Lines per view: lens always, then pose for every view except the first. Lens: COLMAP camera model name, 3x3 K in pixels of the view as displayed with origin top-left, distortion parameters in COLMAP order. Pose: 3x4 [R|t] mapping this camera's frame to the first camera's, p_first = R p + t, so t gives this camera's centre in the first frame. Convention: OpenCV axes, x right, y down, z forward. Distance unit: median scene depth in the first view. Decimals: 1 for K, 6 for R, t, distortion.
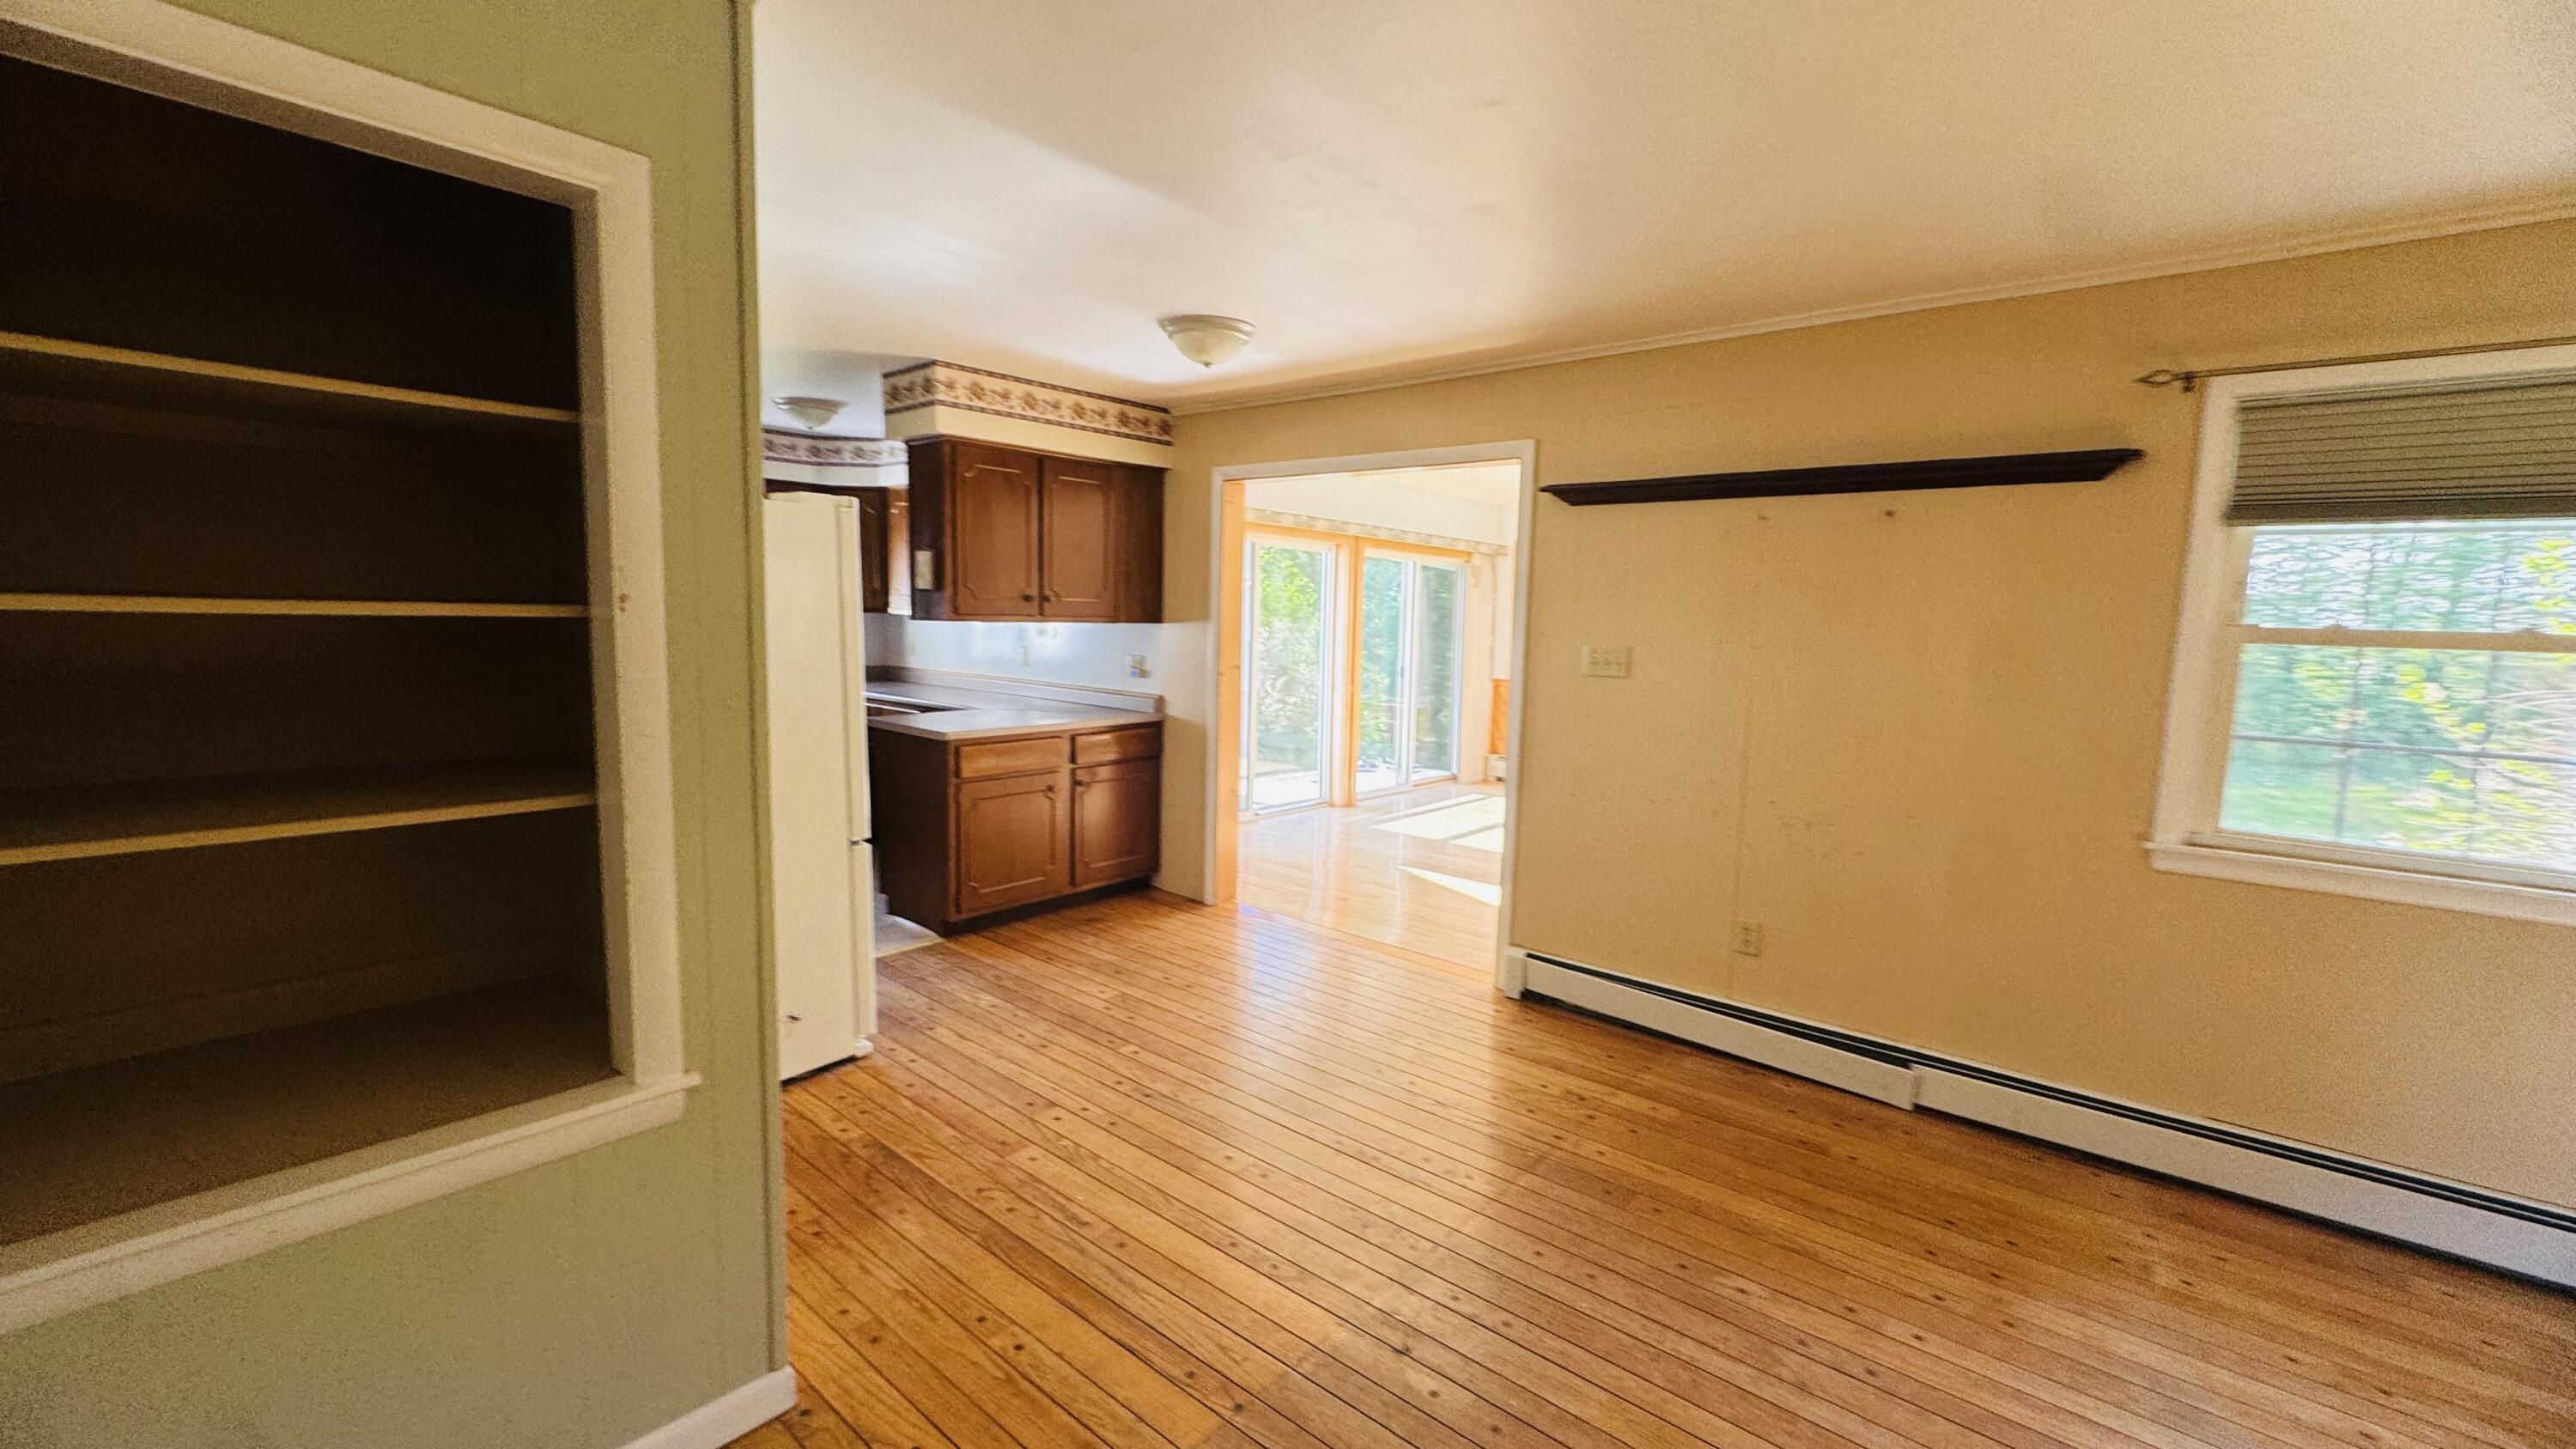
lens RADIAL K [[1031.8, 0, 1288.0], [0, 1031.8, 724.5], [0, 0, 1]] dist [0.000804, 0.000287]
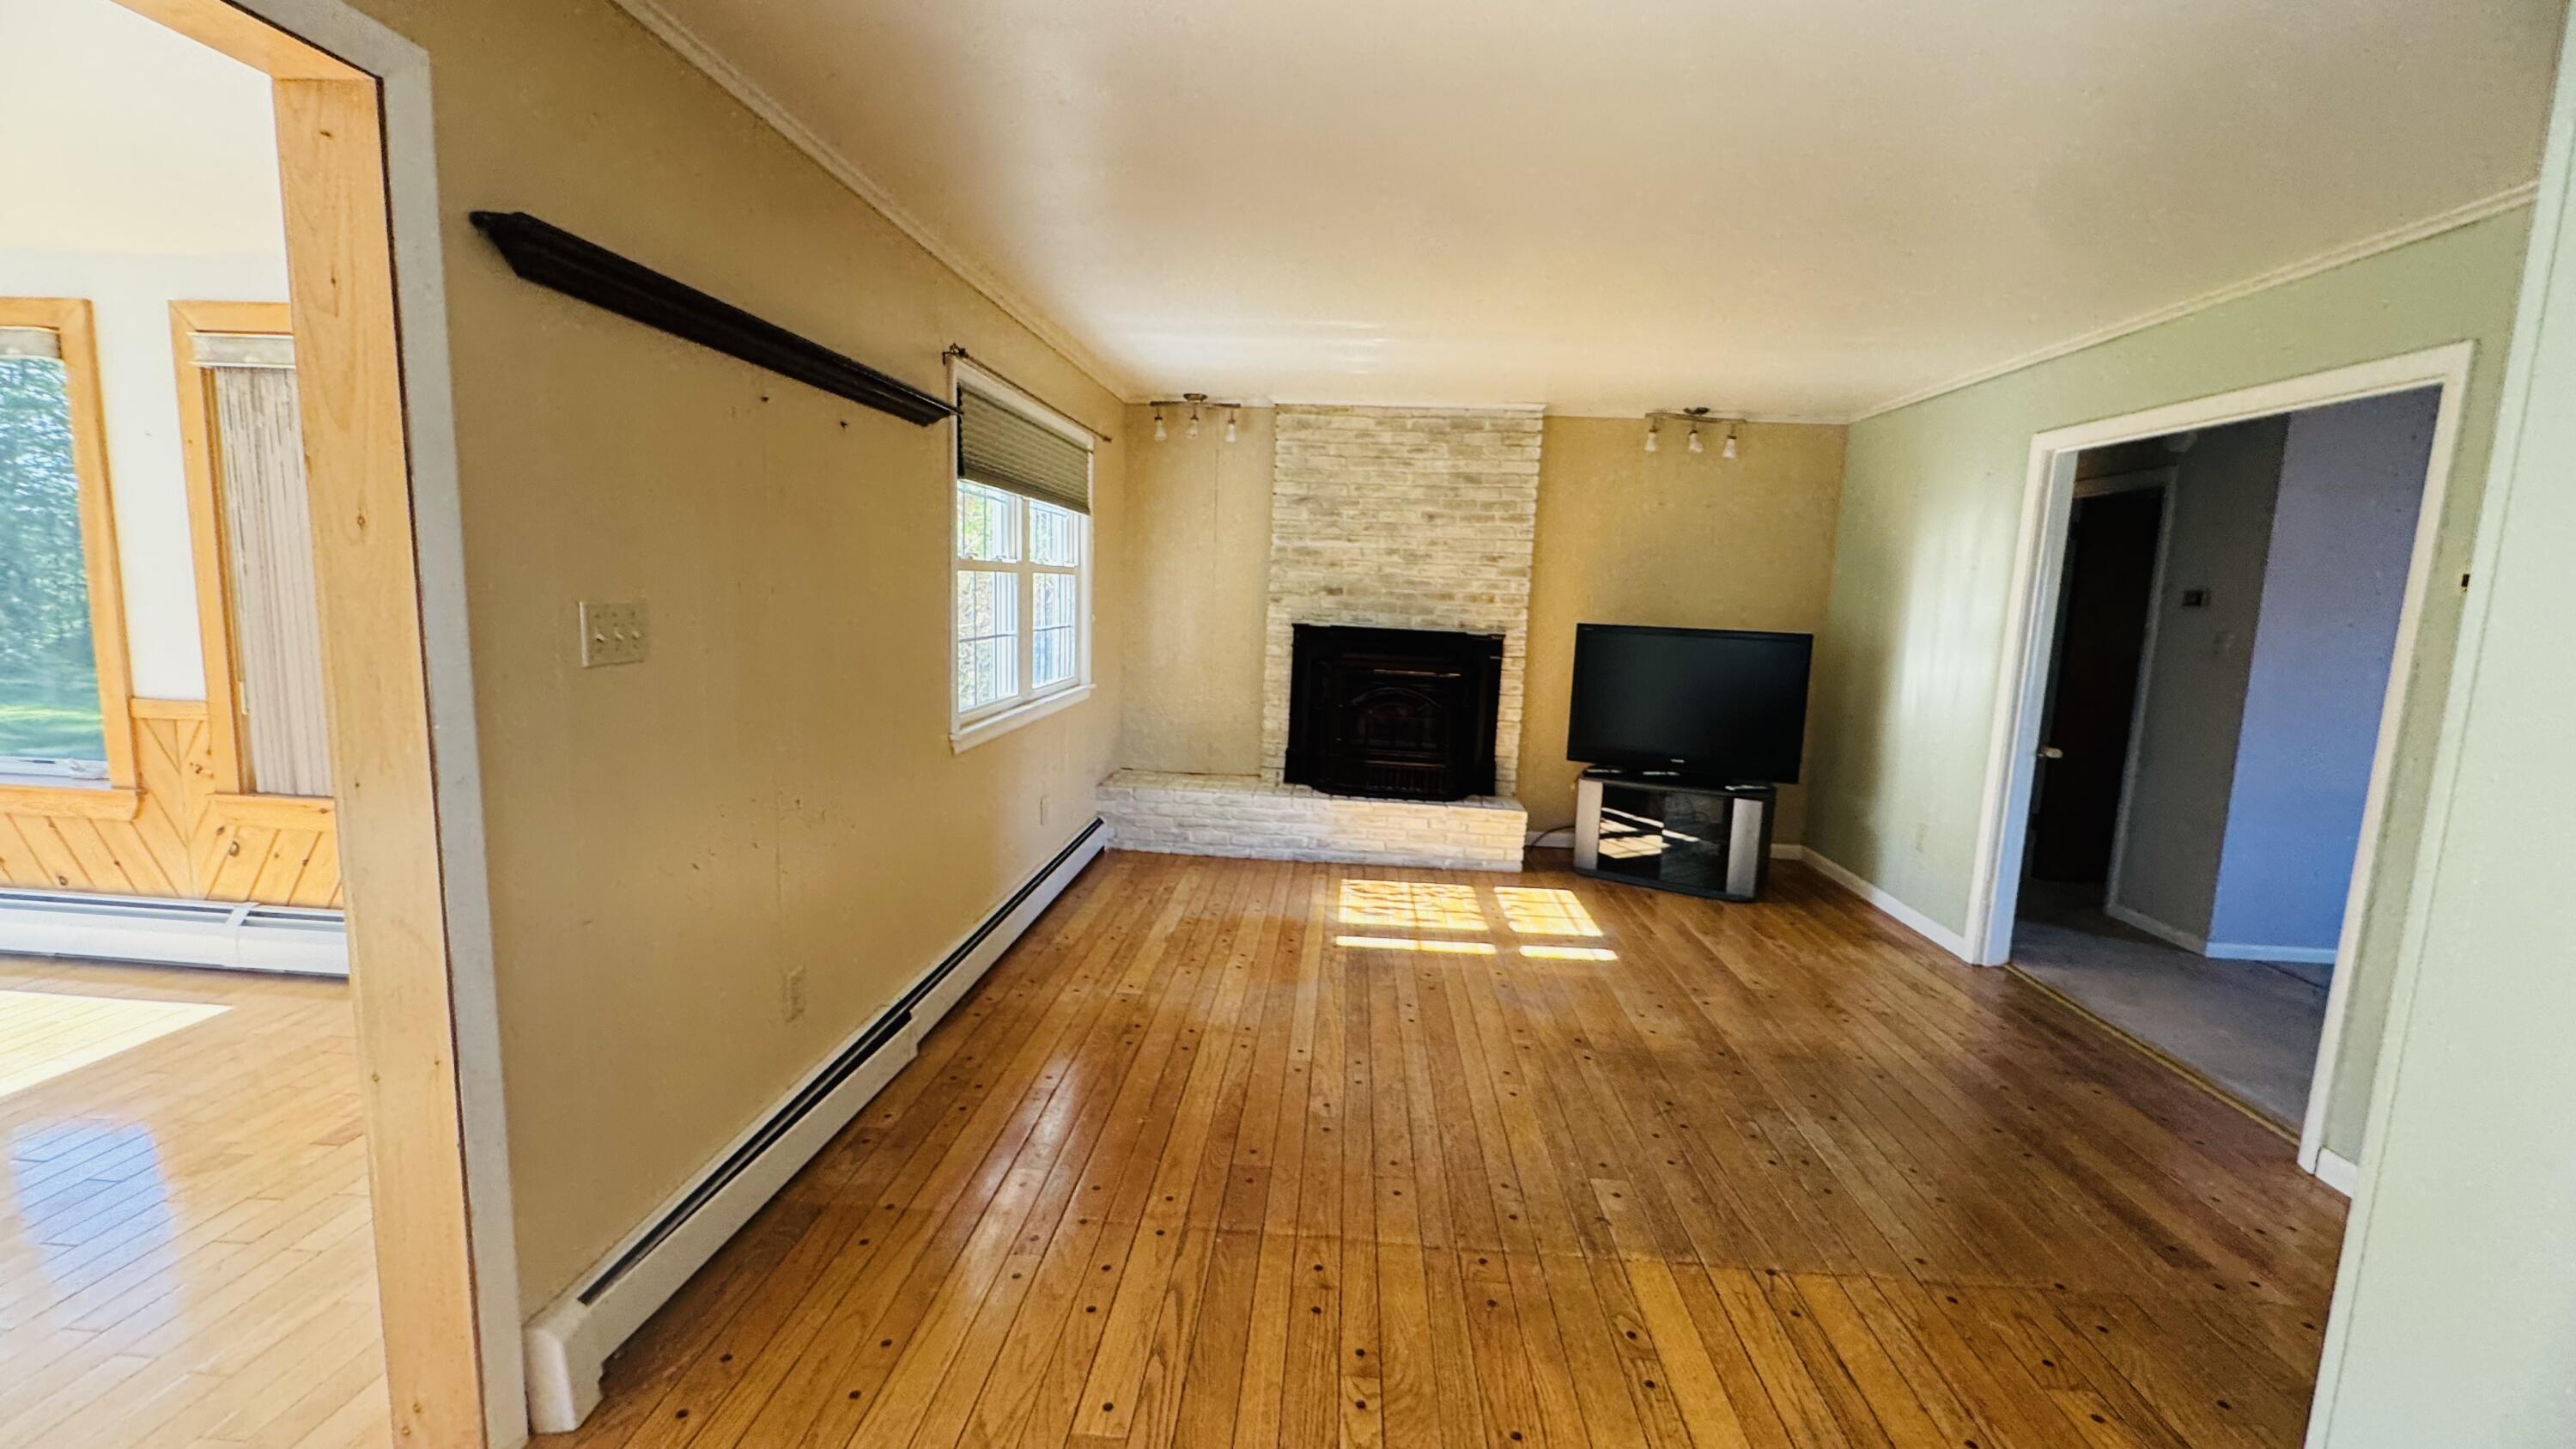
lens RADIAL K [[1033.0, 0, 1290.5], [0, 1033.0, 723.5], [0, 0, 1]] dist [-0.001827, -0.000167]
pose [[-0.598548, -0.155333, 0.785883, -0.309344], [0.032826, 0.975441, 0.217801, -0.127151], [-0.800414, 0.156161, -0.578750, 1.143013]]
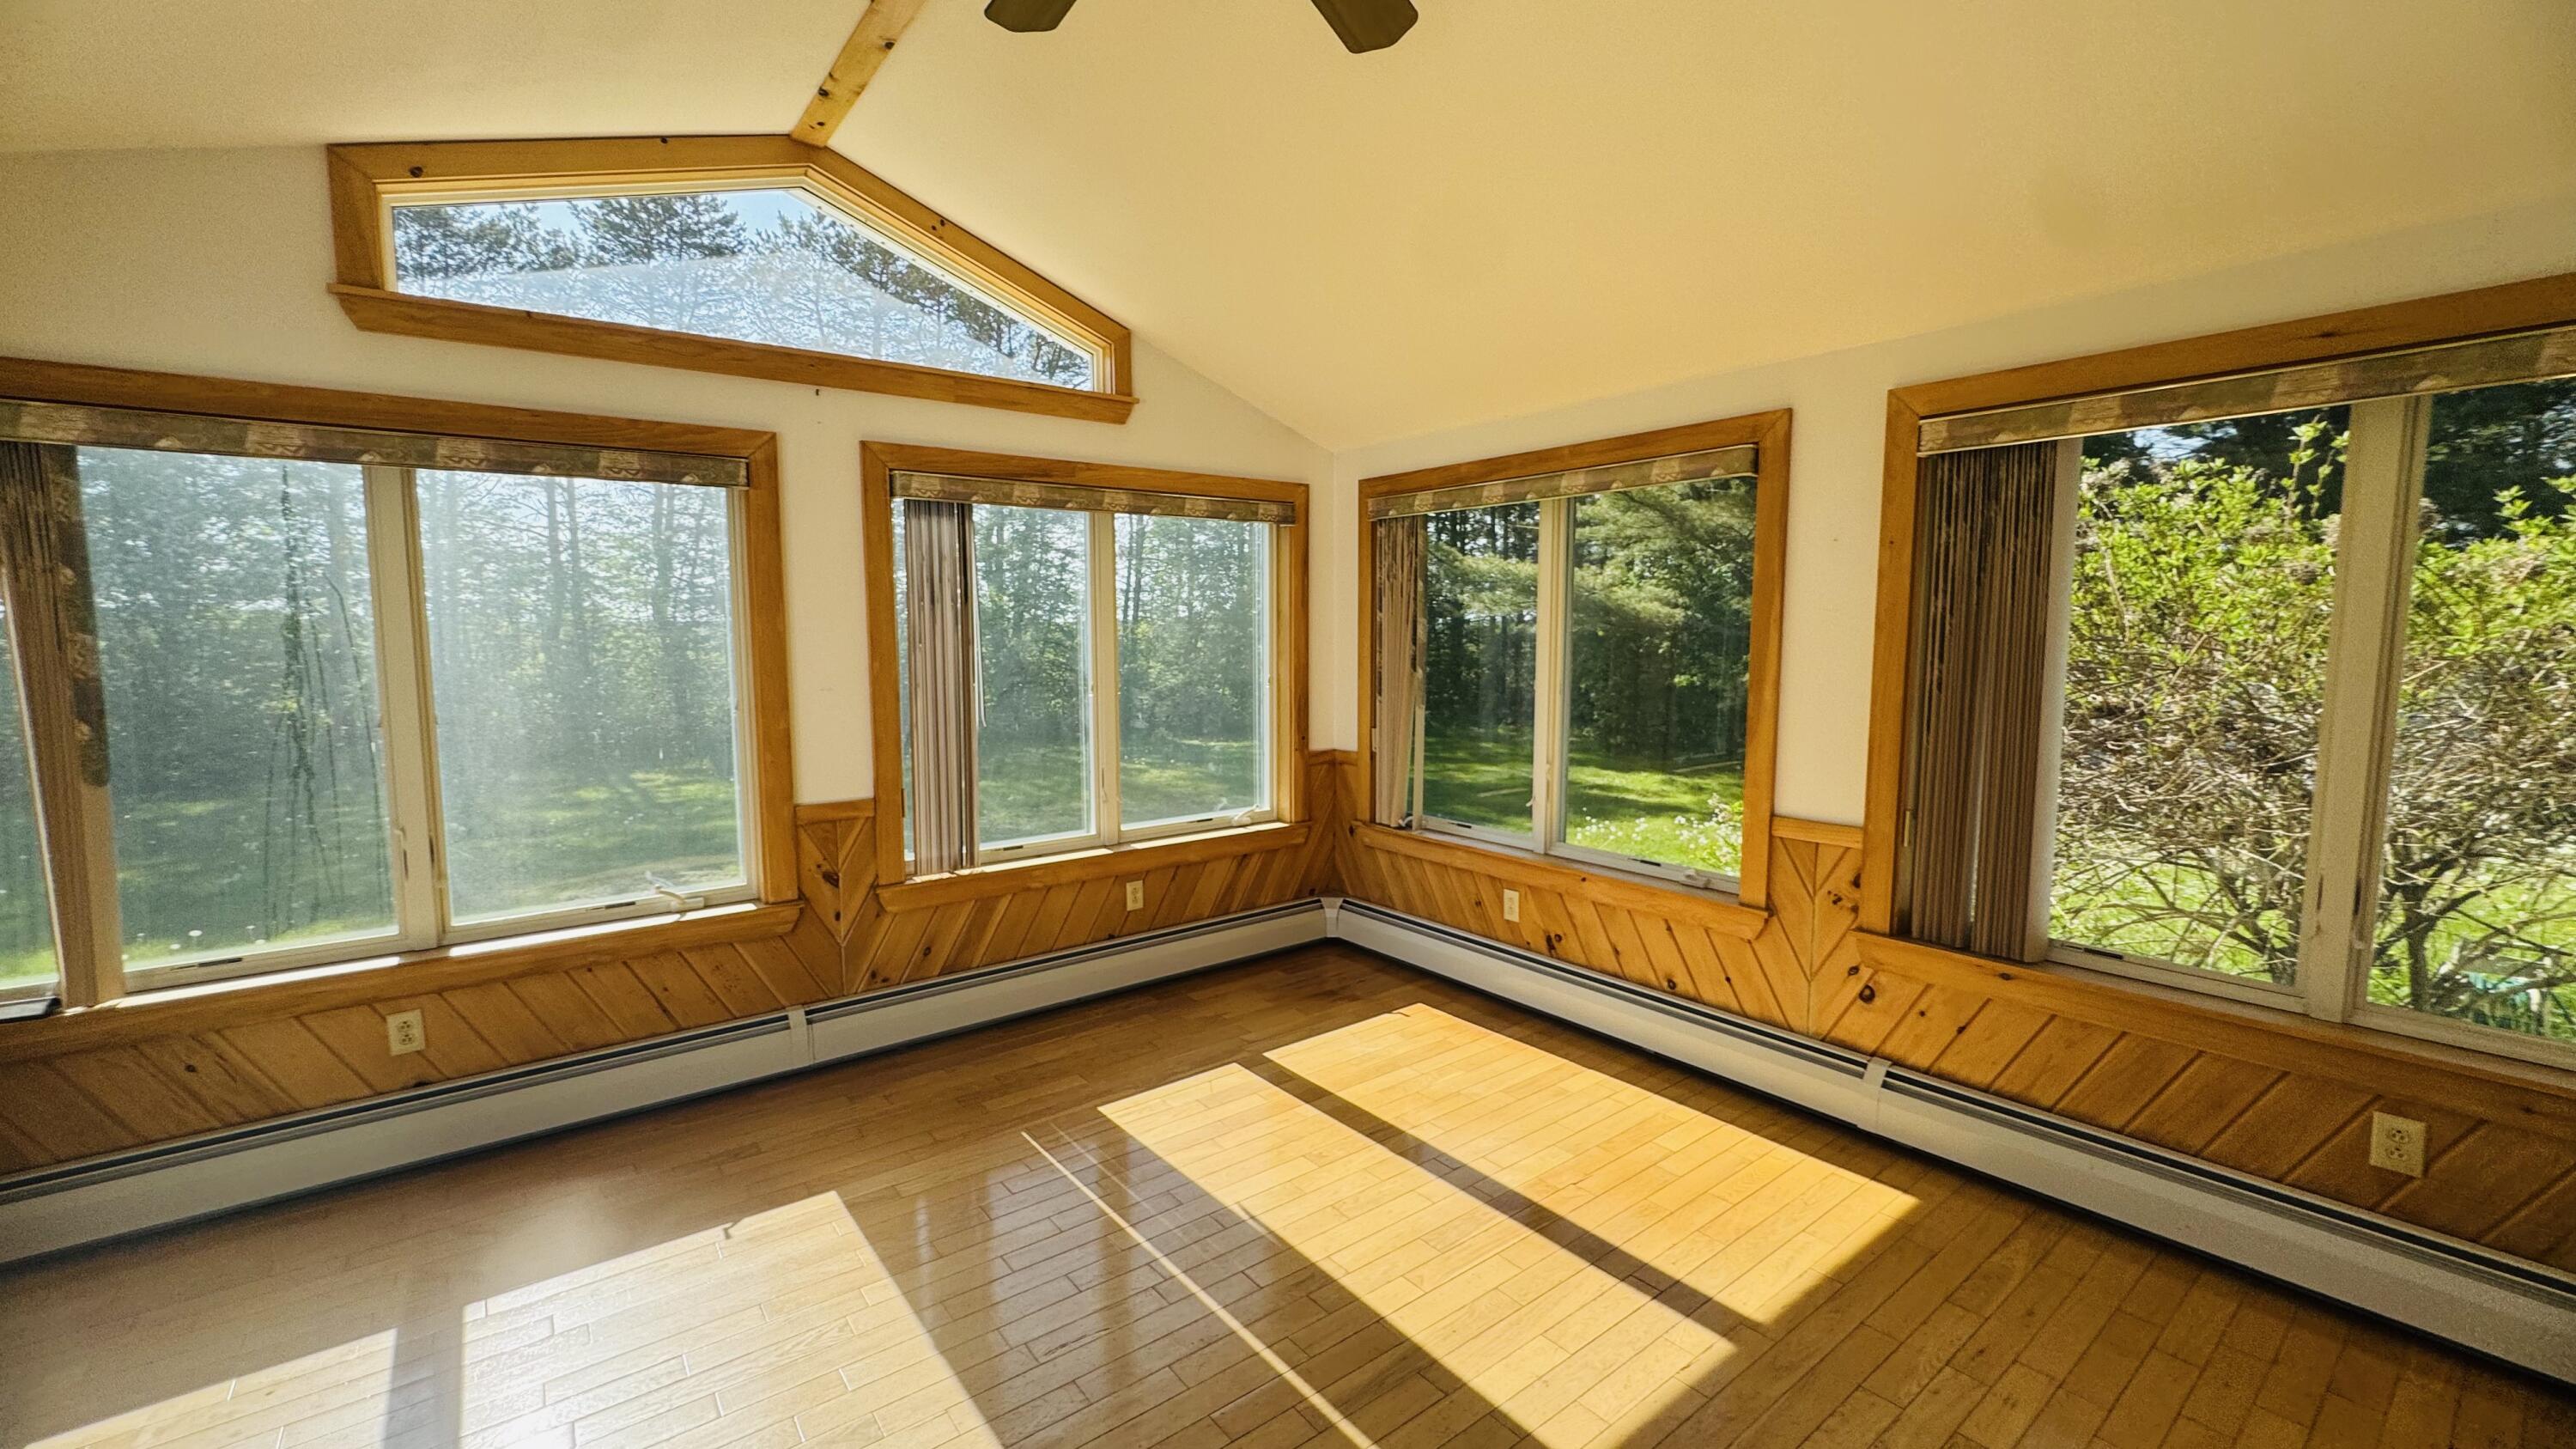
lens RADIAL K [[1036.9, 0, 1290.2], [0, 1036.9, 717.0], [0, 0, 1]] dist [-0.003074, 0.000071]
pose [[0.206519, -0.107673, 0.972500, 0.138773], [0.113114, 0.989890, 0.085577, -0.194777], [-0.971882, 0.092330, 0.216610, 1.686761]]
